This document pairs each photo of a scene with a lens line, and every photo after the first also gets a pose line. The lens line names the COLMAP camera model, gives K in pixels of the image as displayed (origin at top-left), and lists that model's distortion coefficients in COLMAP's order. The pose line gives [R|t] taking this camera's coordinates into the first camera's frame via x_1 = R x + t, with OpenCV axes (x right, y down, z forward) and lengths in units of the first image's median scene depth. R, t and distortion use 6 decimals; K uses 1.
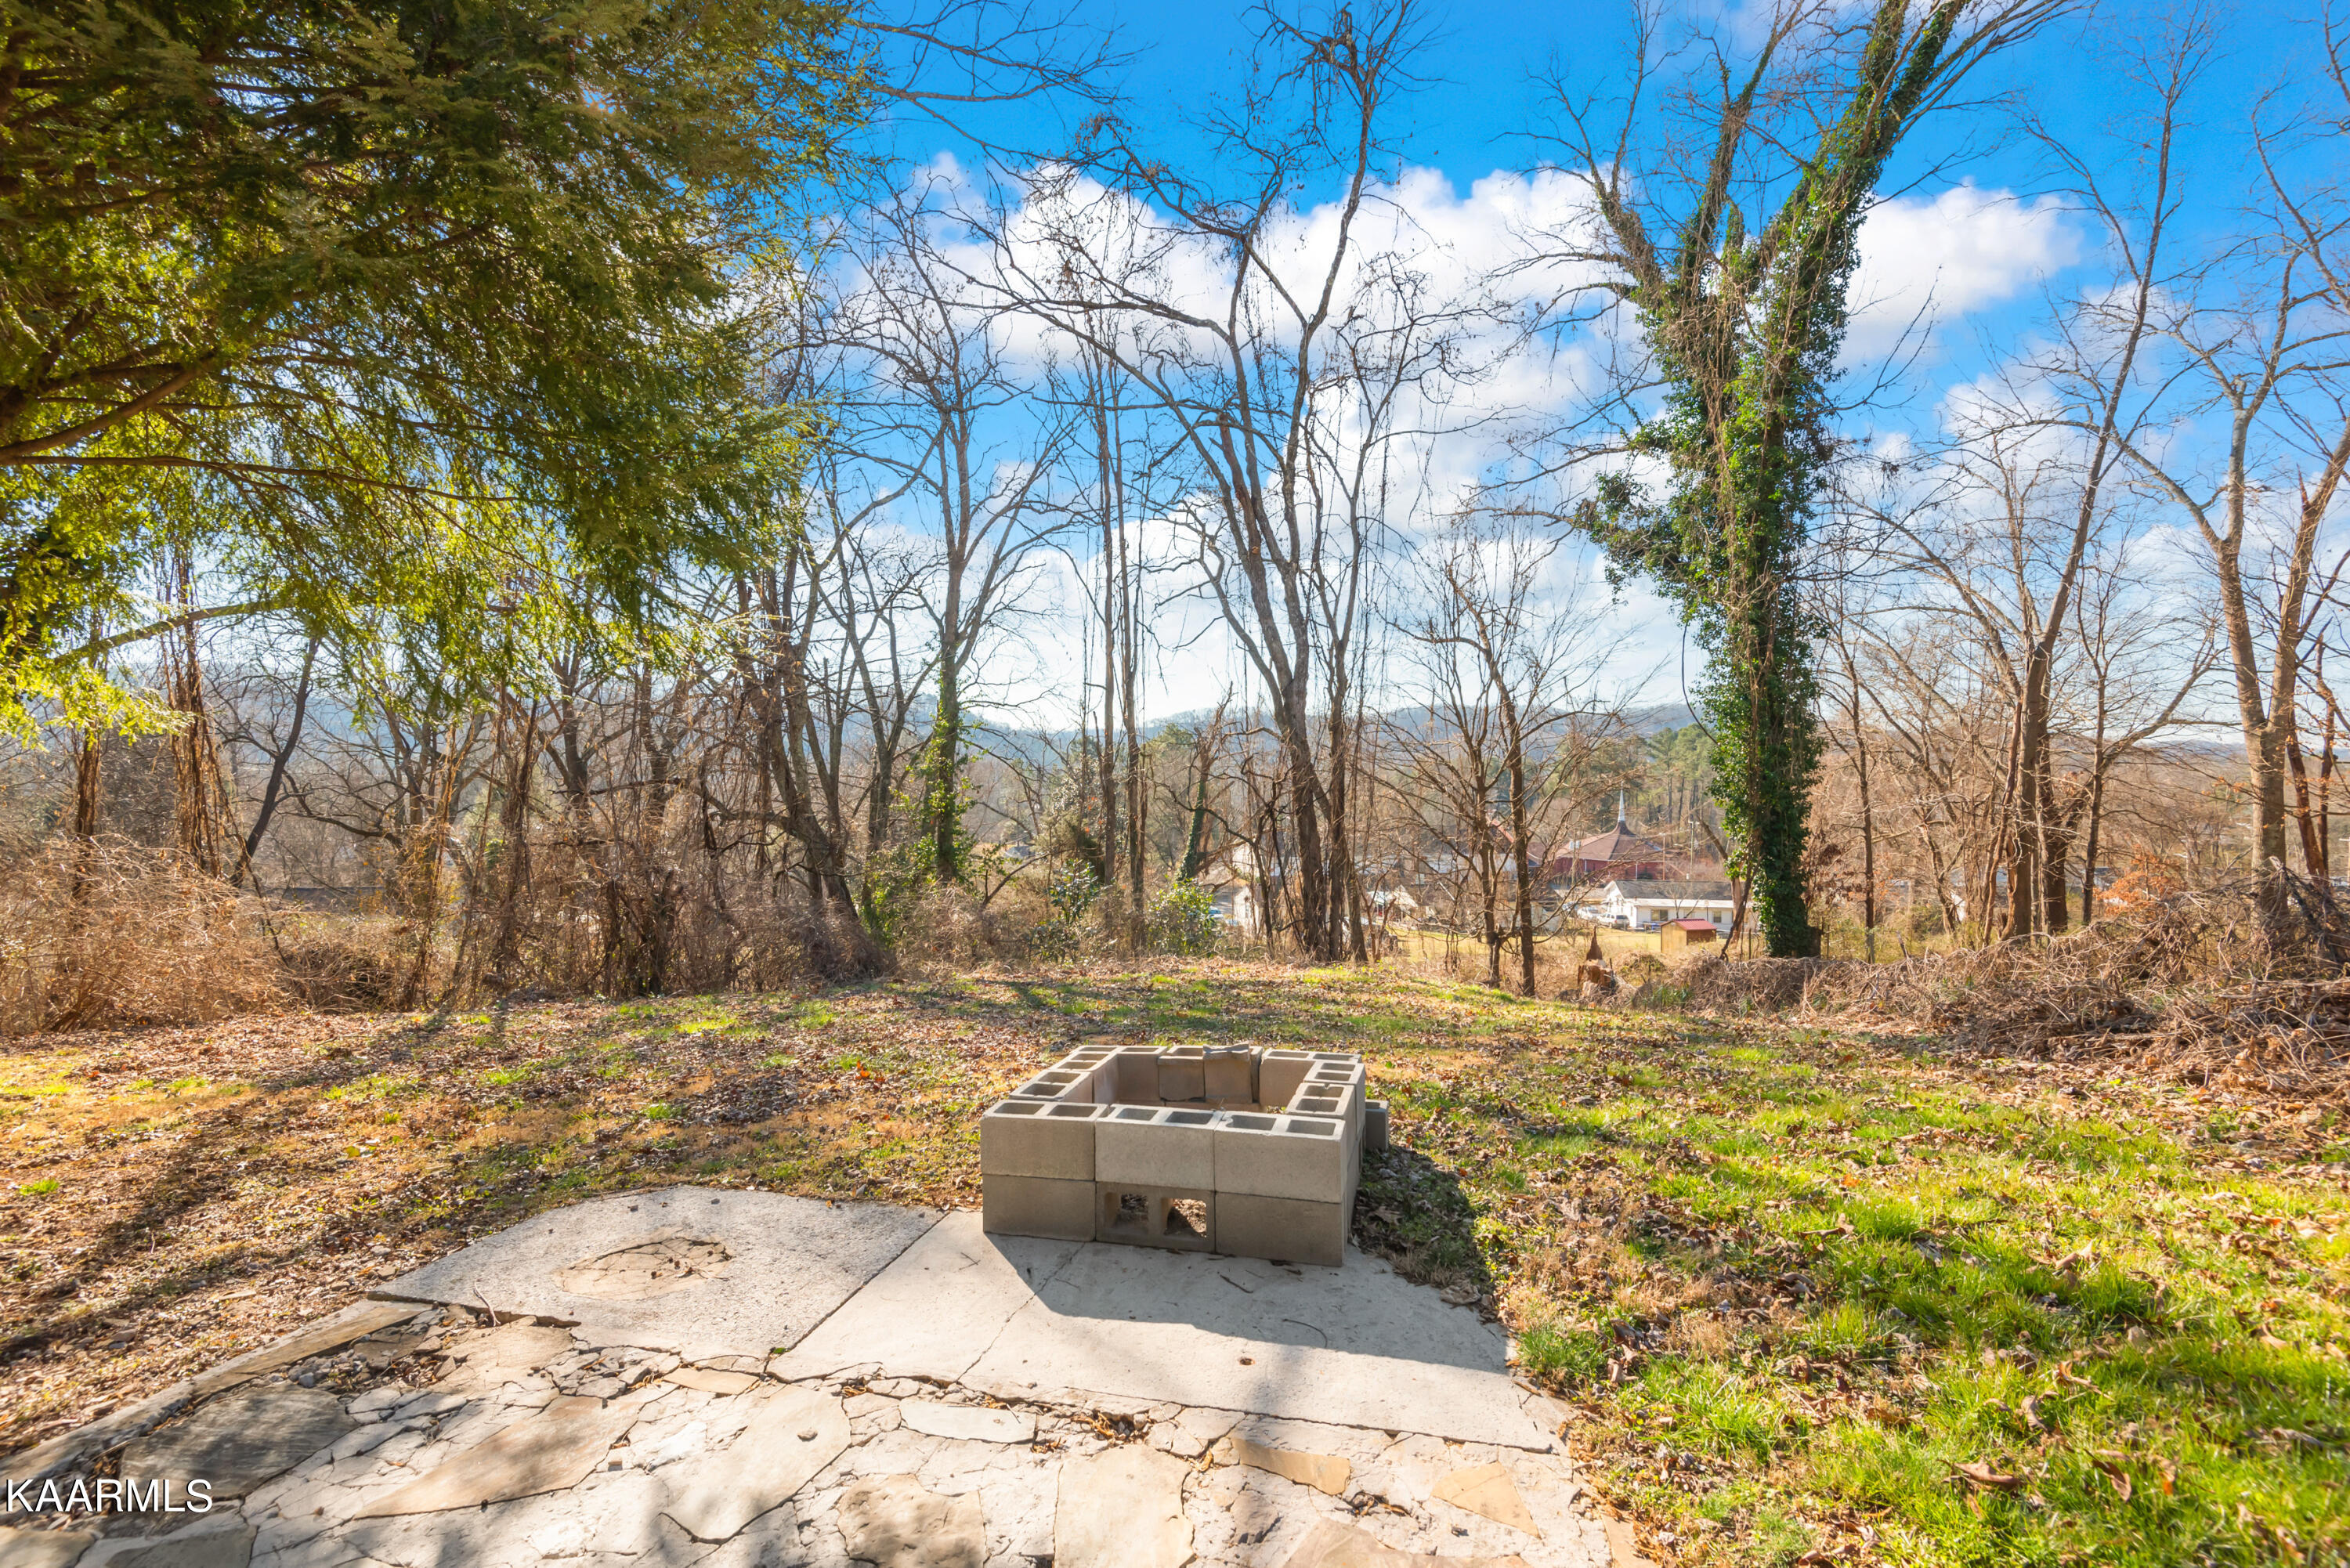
lens RADIAL K [[1071.6, 0, 1162.1], [0, 1071.6, 764.1], [0, 0, 1]] dist [0.027640, -0.013909]
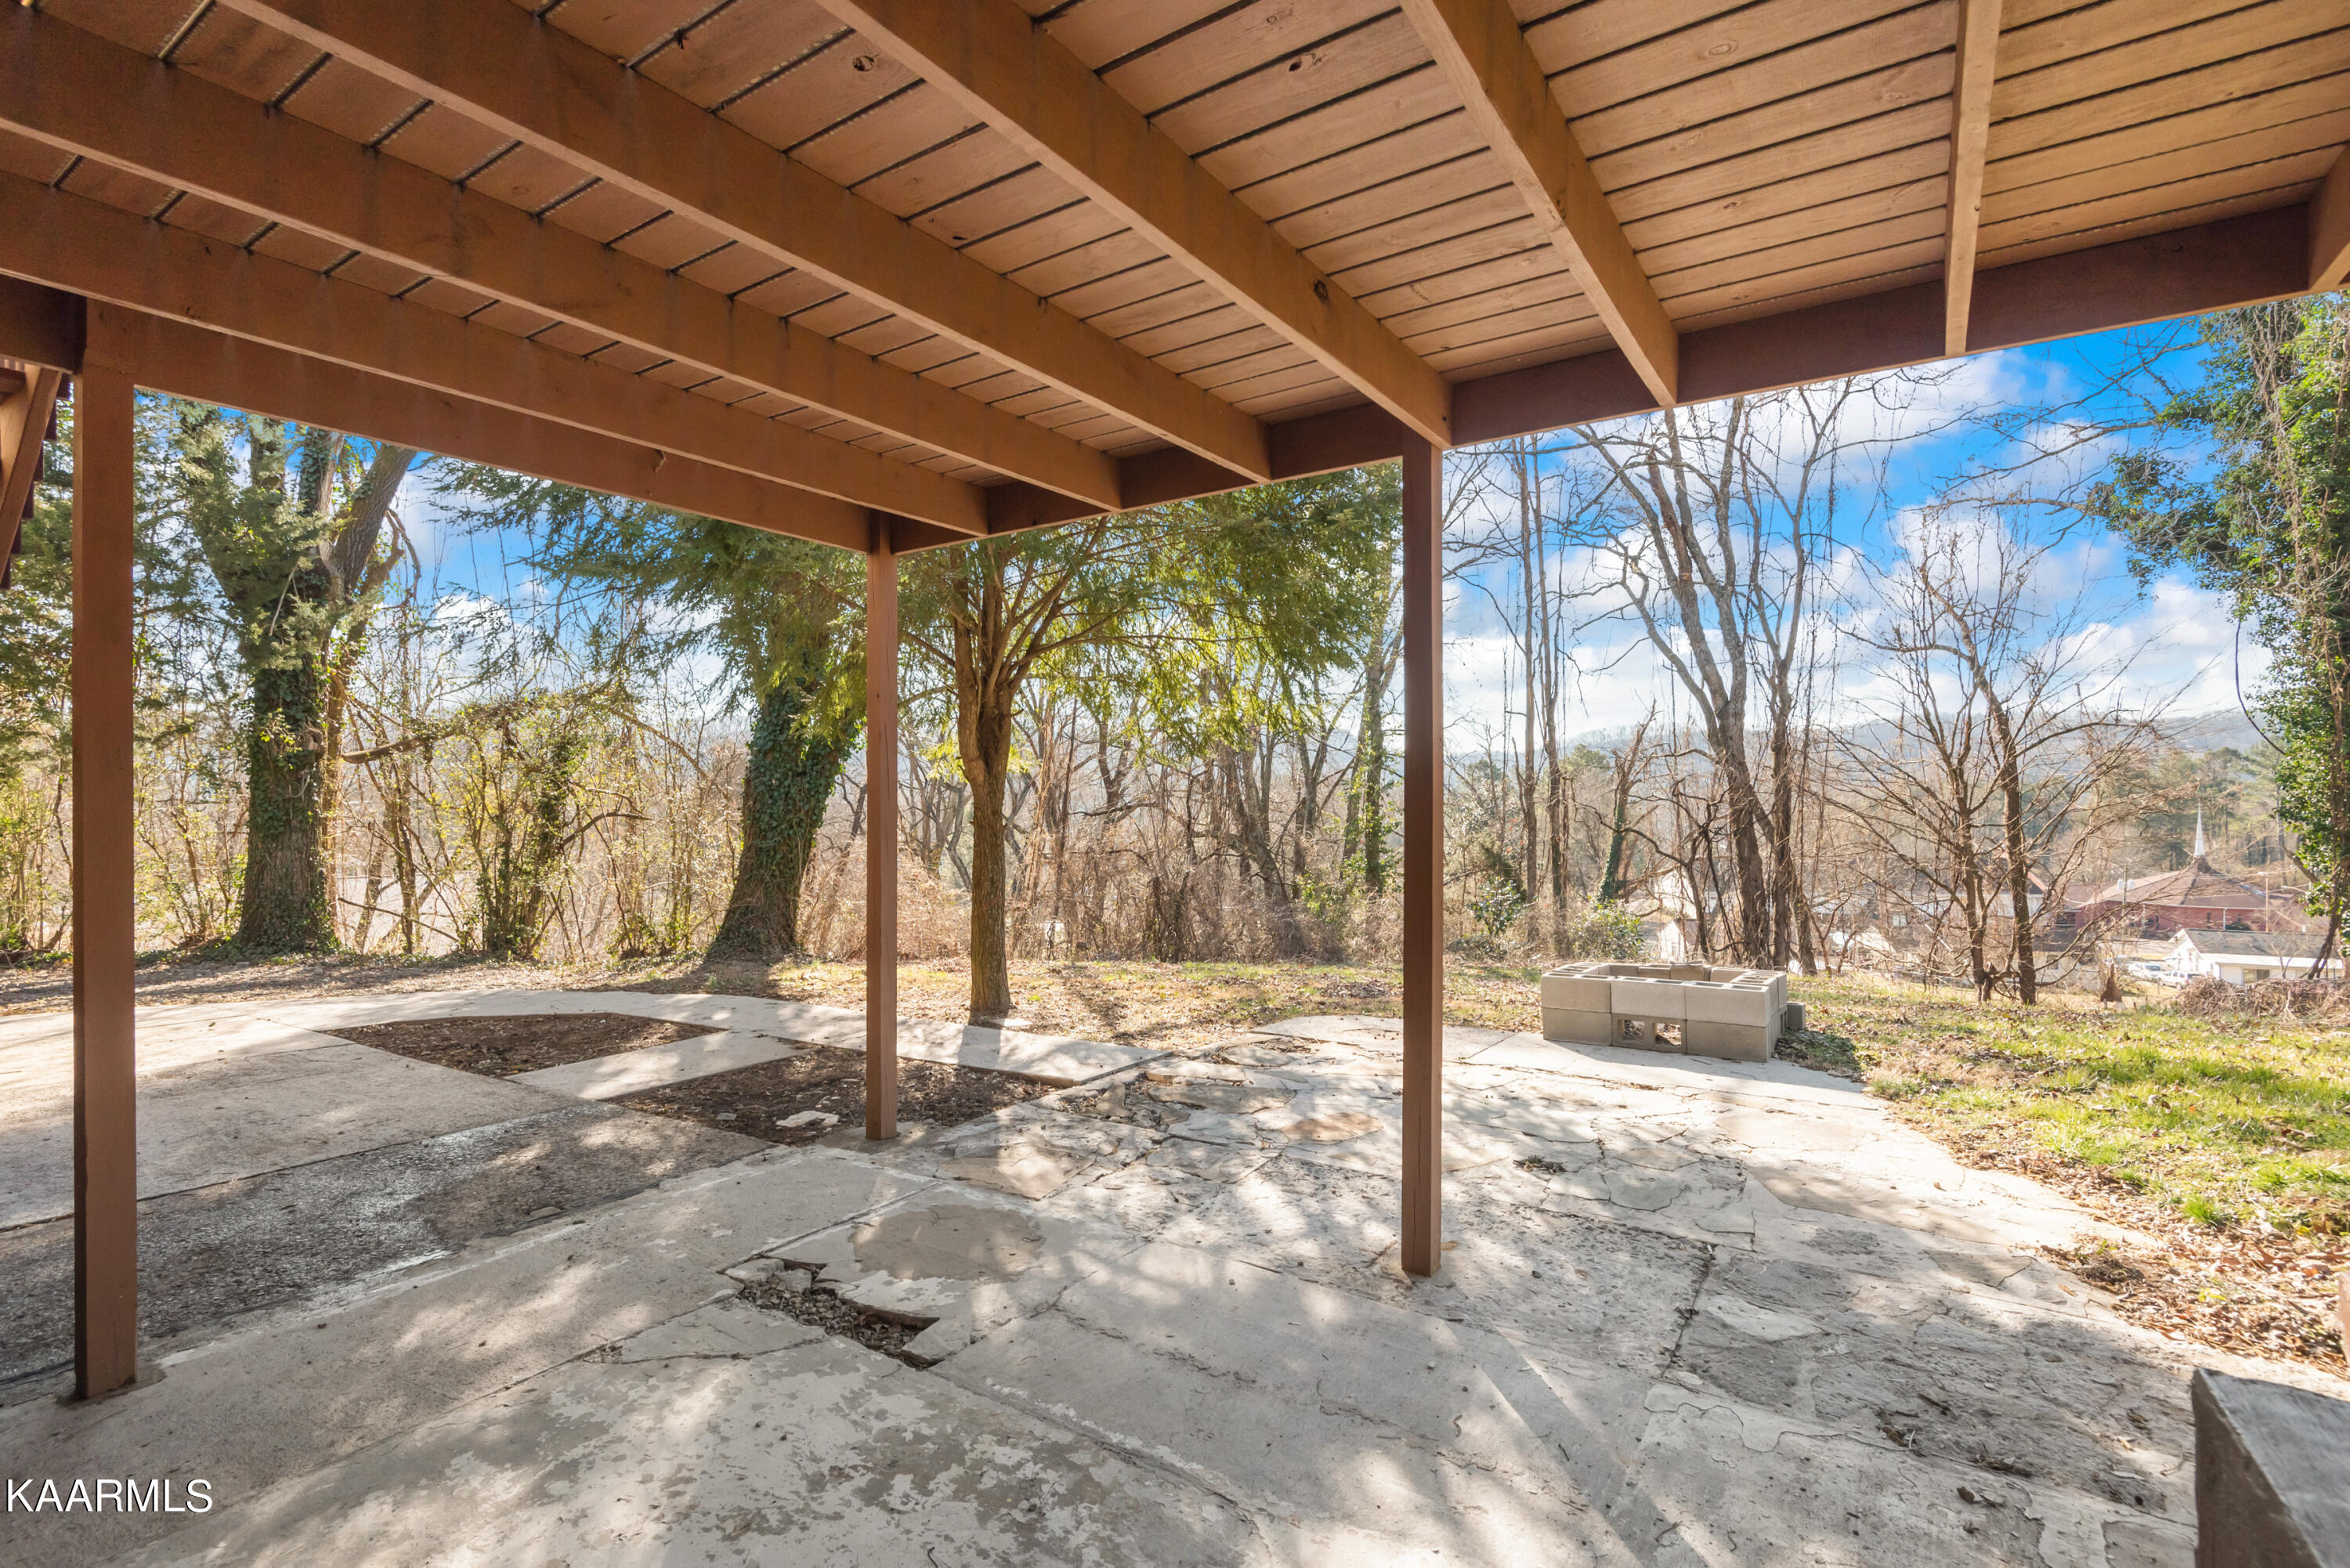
lens RADIAL K [[1071.6, 0, 1173.9], [0, 1071.6, 781.1], [0, 0, 1]] dist [0.027640, -0.013909]
pose [[0.938048, -0.009440, -0.346376, -0.013224], [0.006881, 0.999939, -0.008617, 0.001019], [0.346437, 0.005699, 0.938056, -0.103796]]
